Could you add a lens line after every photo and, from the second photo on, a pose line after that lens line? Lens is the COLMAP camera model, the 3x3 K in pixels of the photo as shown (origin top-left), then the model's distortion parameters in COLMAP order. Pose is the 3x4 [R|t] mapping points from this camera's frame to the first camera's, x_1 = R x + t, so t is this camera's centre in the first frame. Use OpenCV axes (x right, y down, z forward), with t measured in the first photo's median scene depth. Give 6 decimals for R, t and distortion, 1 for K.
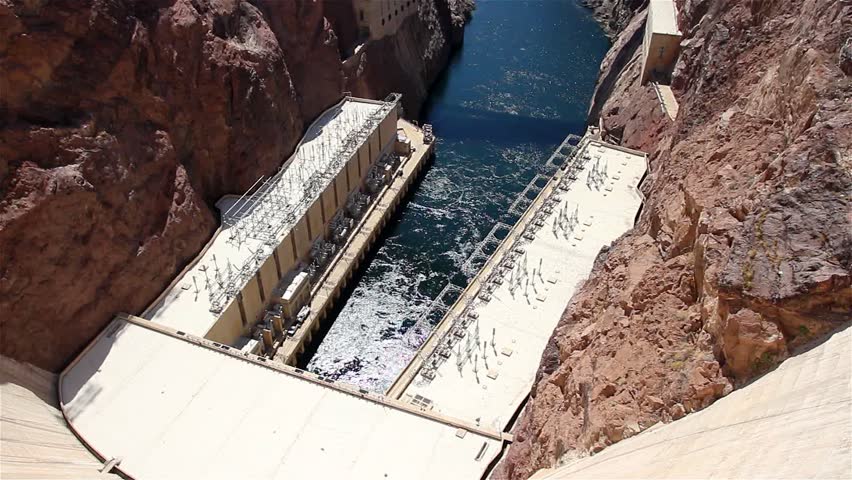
lens RADIAL K [[671.1, 0, 426.0], [0, 671.1, 240.0], [0, 0, 1]] dist [-0.088557, 0.065544]
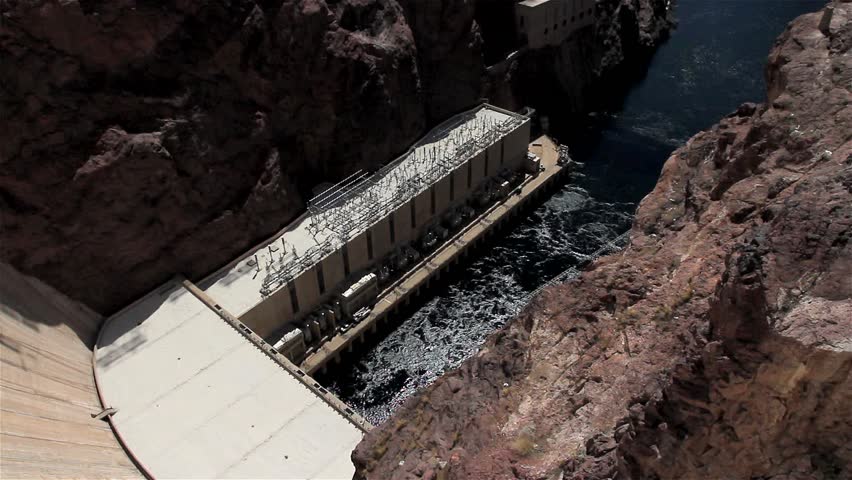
lens RADIAL K [[671.1, 0, 426.0], [0, 671.1, 240.0], [0, 0, 1]] dist [-0.088557, 0.065544]
pose [[0.933481, 0.204862, -0.294355, 0.178025], [-0.203033, 0.978468, 0.037111, -0.054507], [0.295620, 0.025122, 0.954975, 0.074694]]
